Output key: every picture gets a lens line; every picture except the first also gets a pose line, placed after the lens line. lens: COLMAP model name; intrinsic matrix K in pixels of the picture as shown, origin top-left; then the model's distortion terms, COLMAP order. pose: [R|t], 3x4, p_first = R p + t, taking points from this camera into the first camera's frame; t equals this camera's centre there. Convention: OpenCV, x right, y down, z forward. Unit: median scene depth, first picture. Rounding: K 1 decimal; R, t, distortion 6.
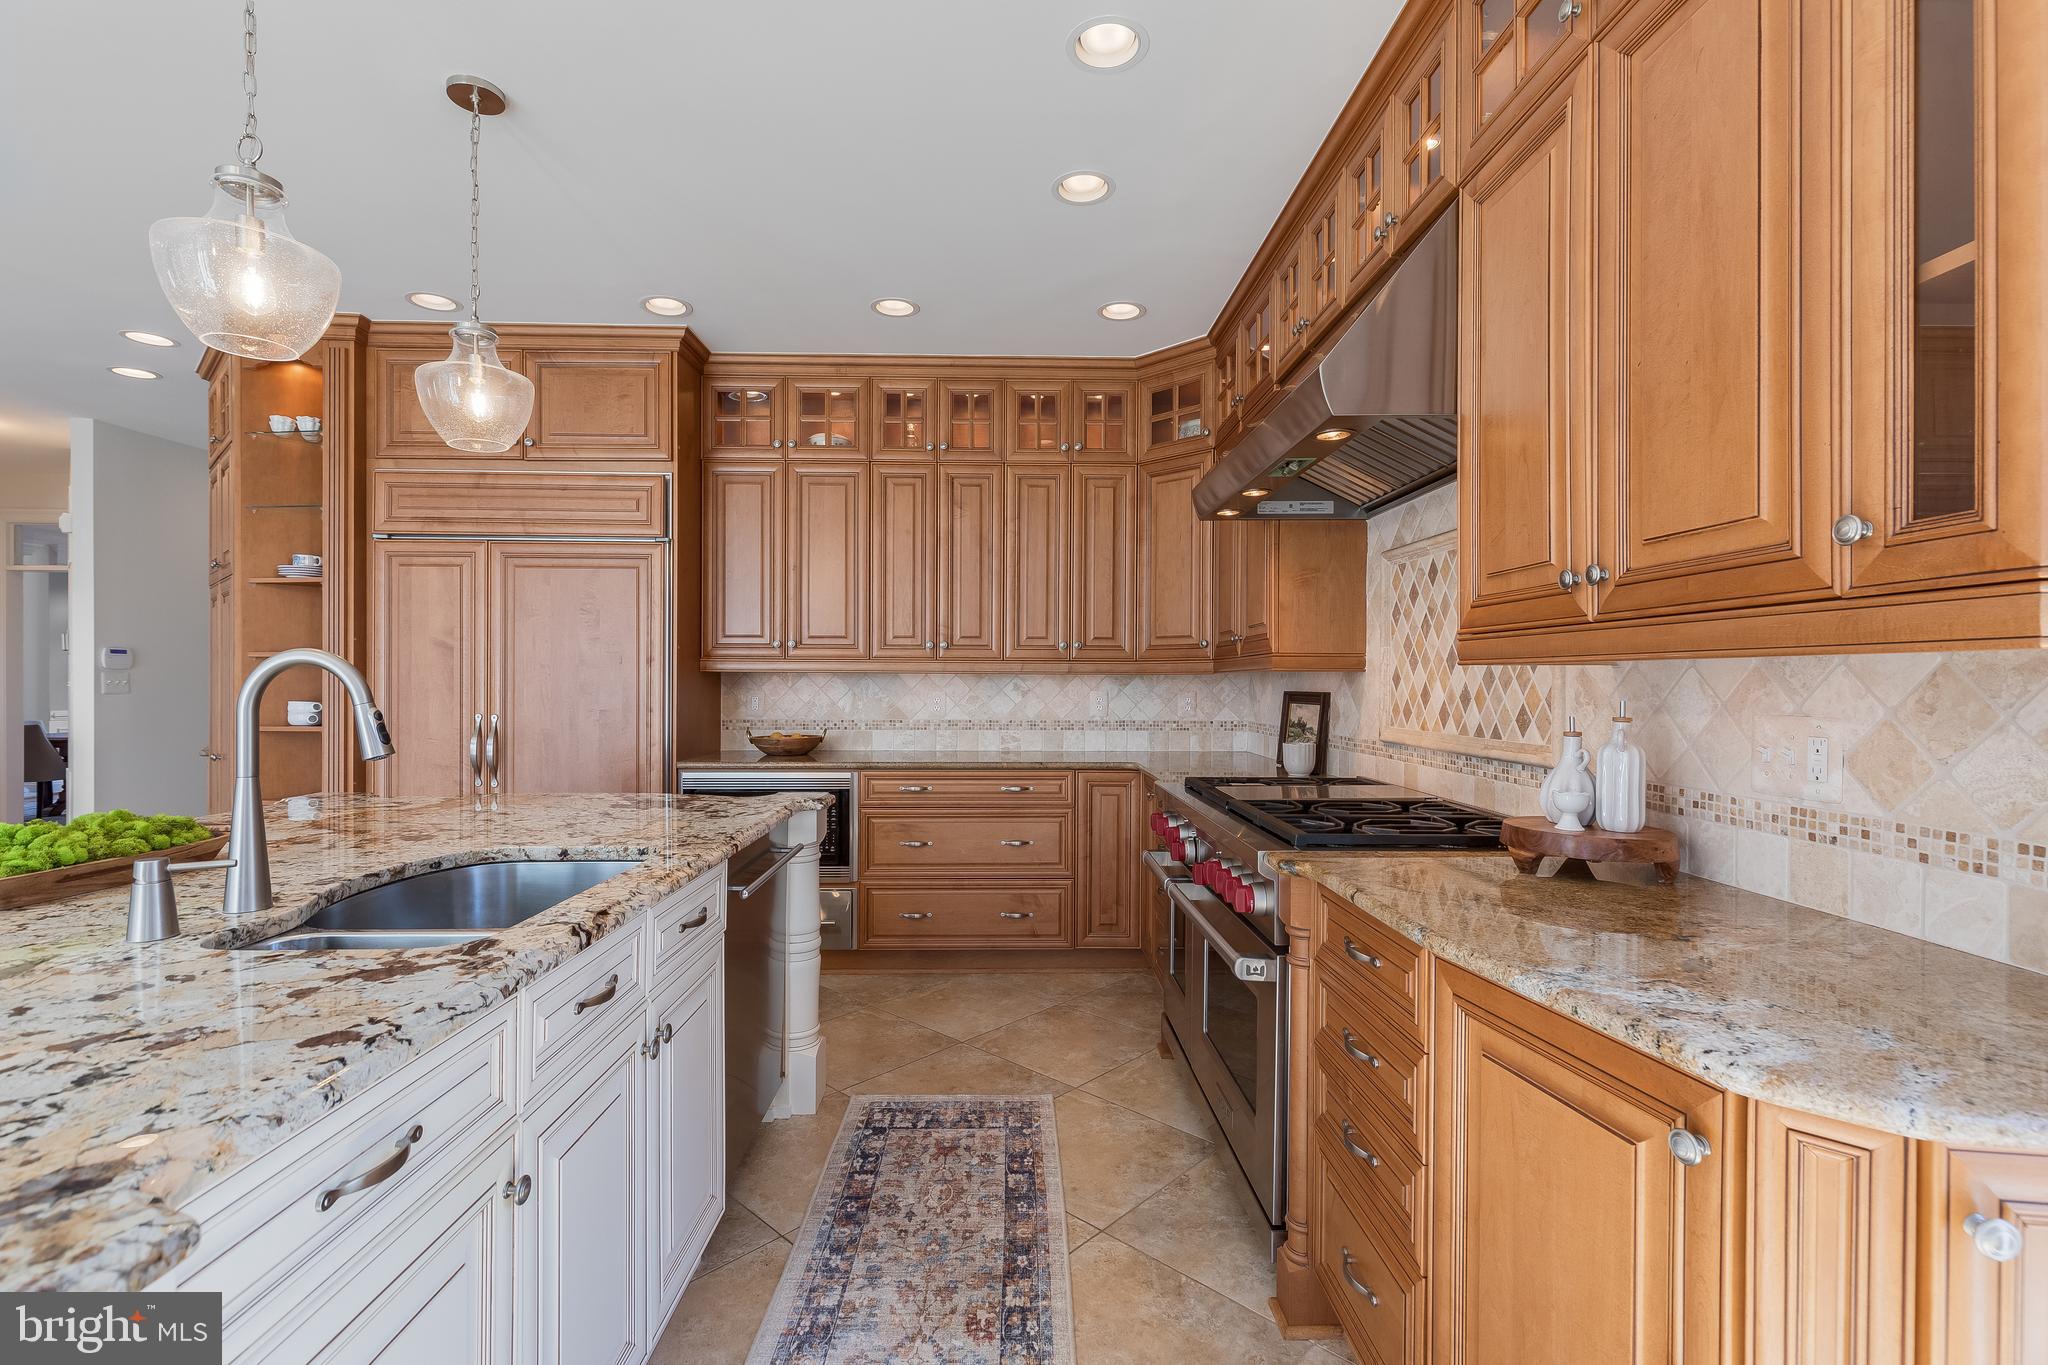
lens RADIAL K [[916.7, 0, 1025.7], [0, 916.7, 689.5], [0, 0, 1]] dist [0.002985, 0.000450]
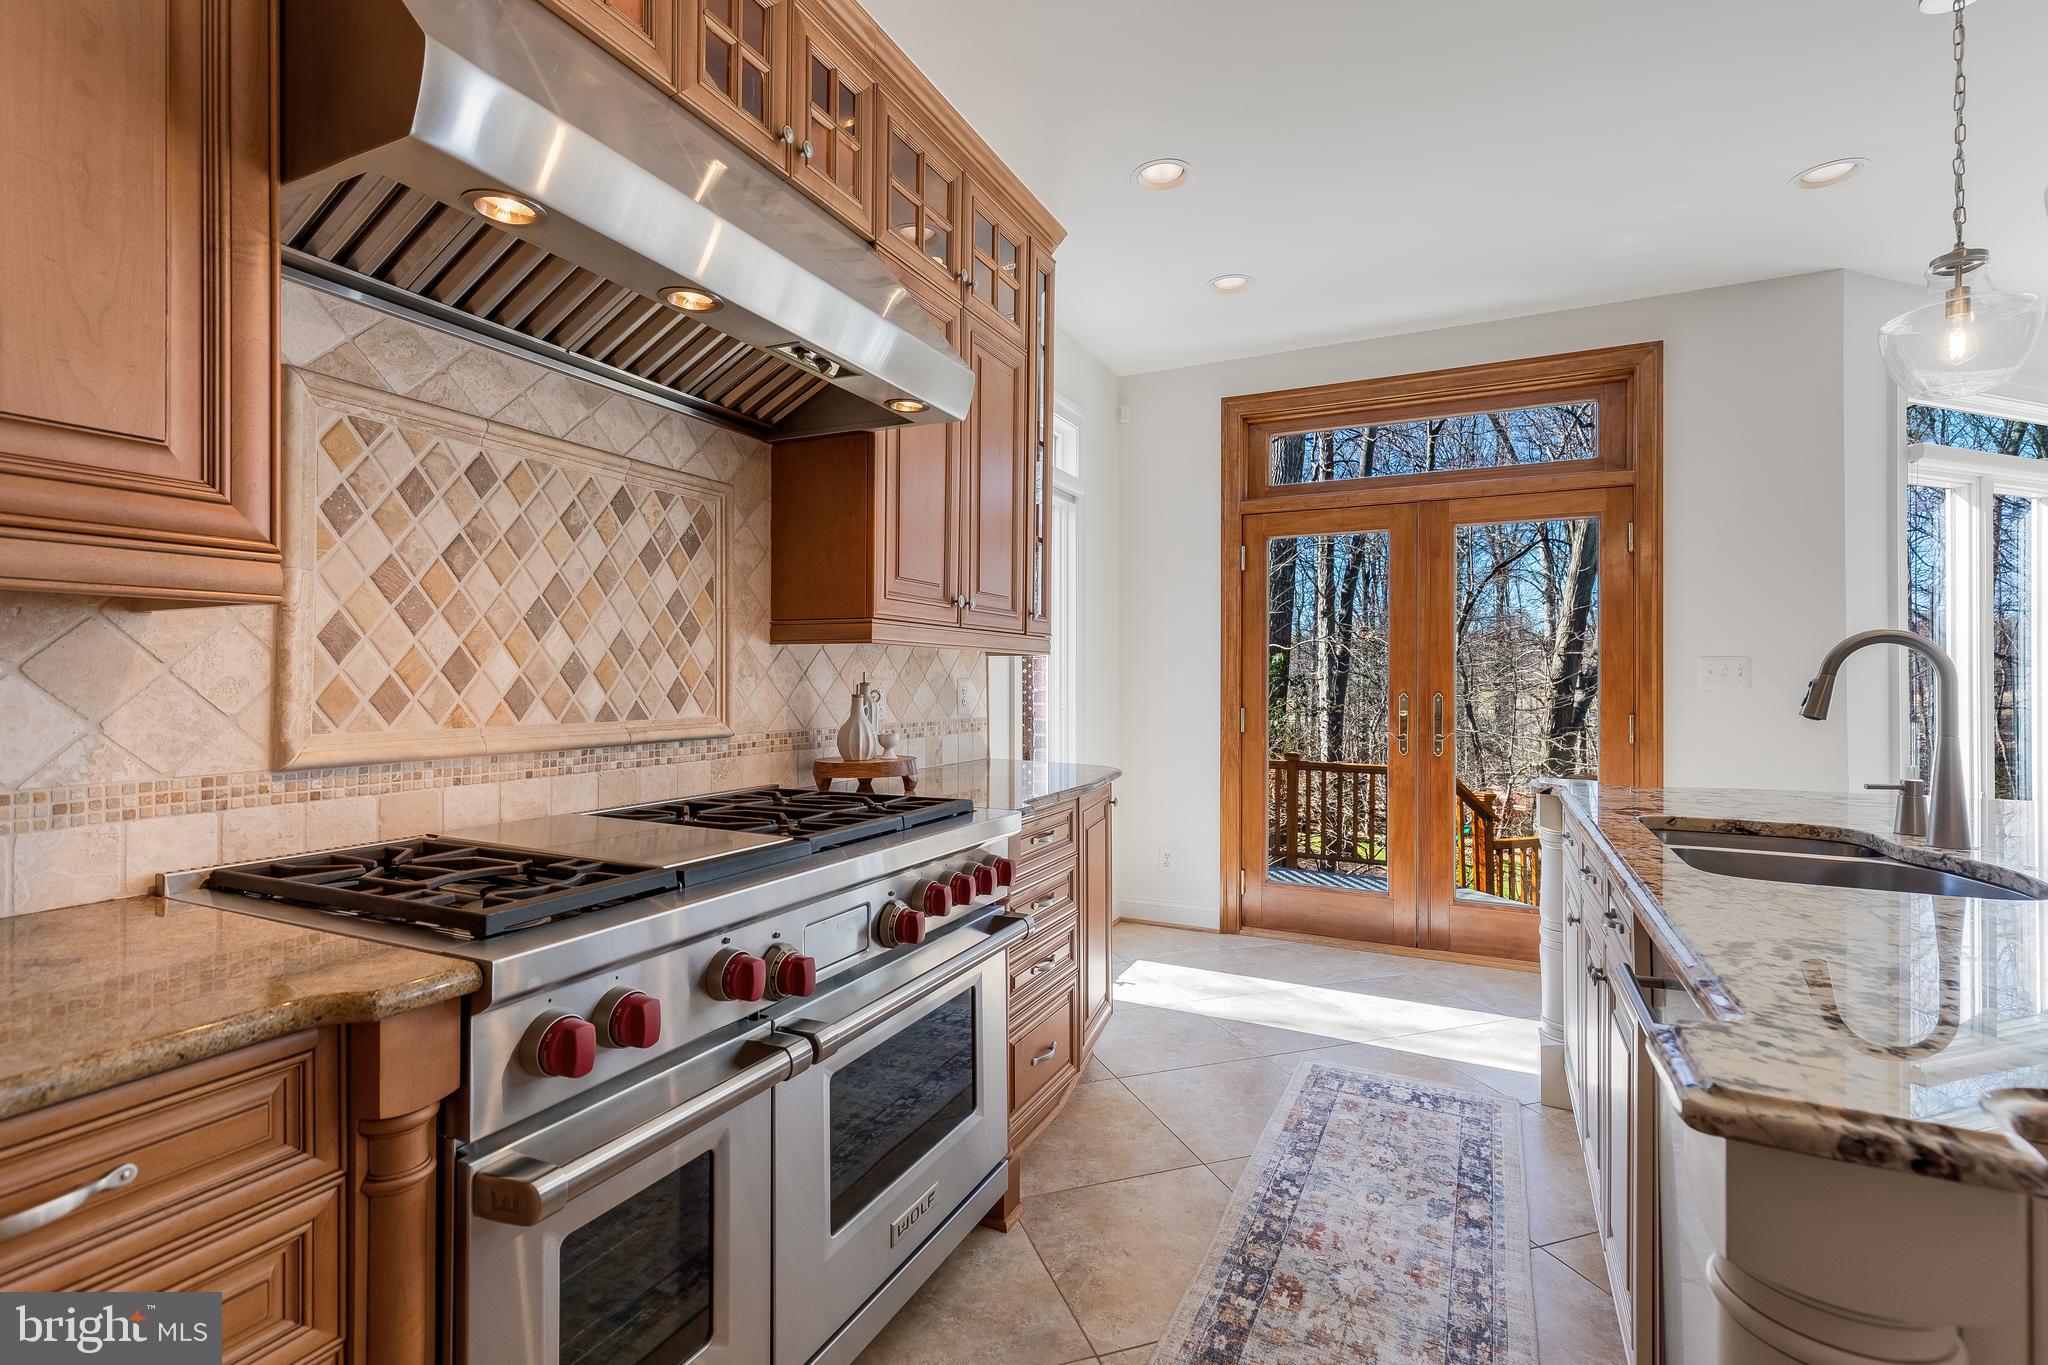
lens RADIAL K [[924.2, 0, 1019.3], [0, 924.2, 672.2], [0, 0, 1]] dist [0.003336, 0.000366]
pose [[-0.884364, -0.002338, 0.466793, -0.205176], [-0.001411, 0.999996, 0.002335, 0.007123], [-0.466797, 0.001407, -0.884364, 1.598485]]
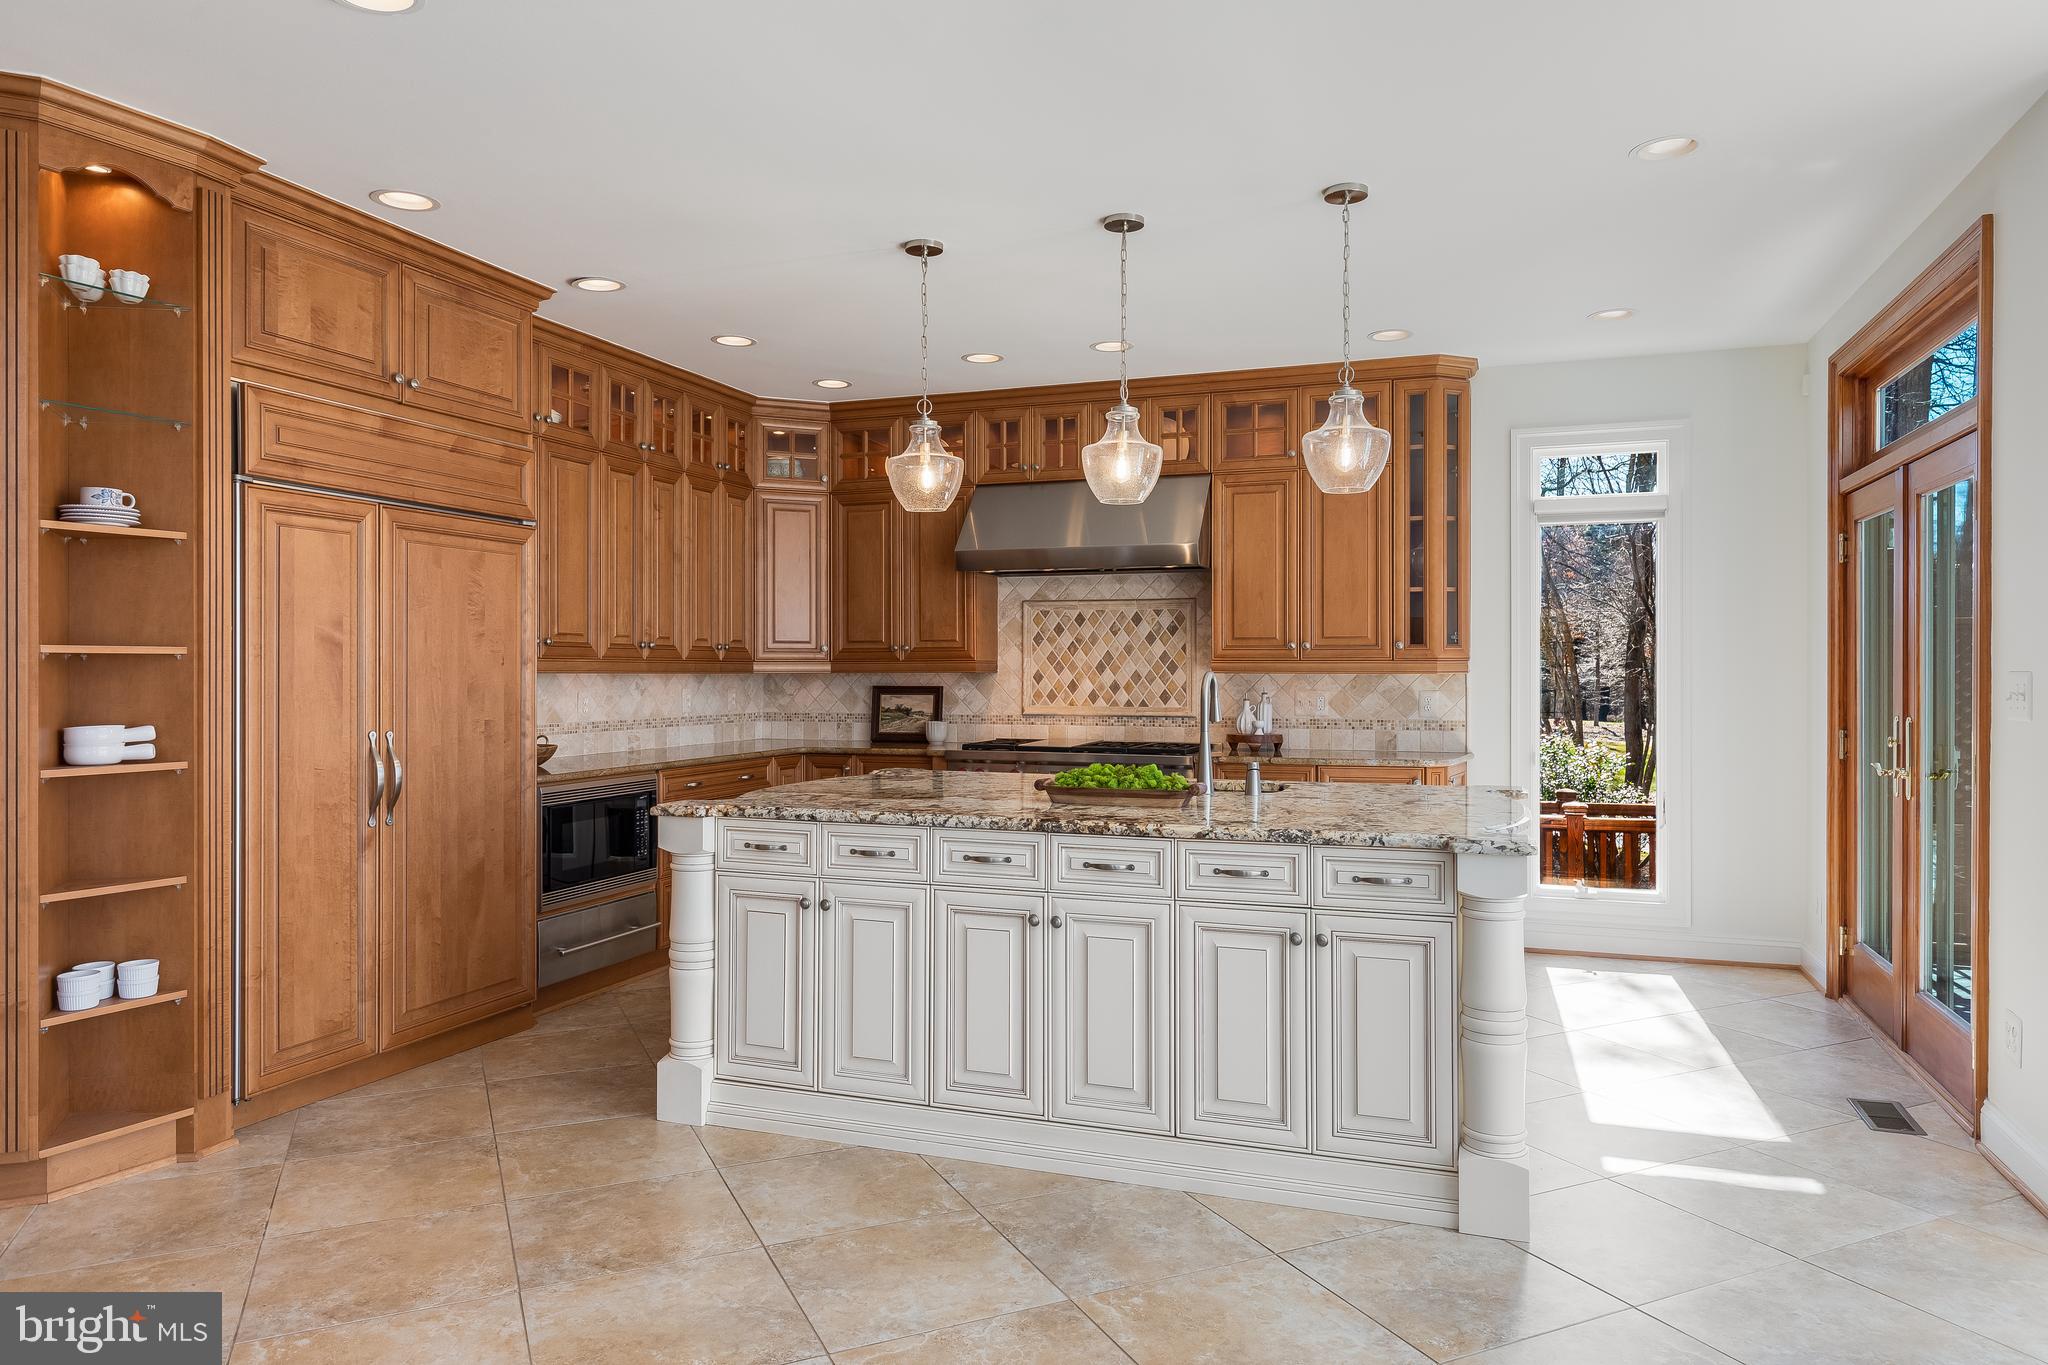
lens RADIAL K [[1297.8, 0, 1029.1], [0, 1297.8, 672.7], [0, 0, 1]] dist [0.003263, 0.001777]
pose [[0.365655, -0.004415, 0.930740, -2.306077], [0.010099, 0.999949, 0.000775, -0.027410], [-0.930696, 0.009116, 0.365681, 0.170740]]
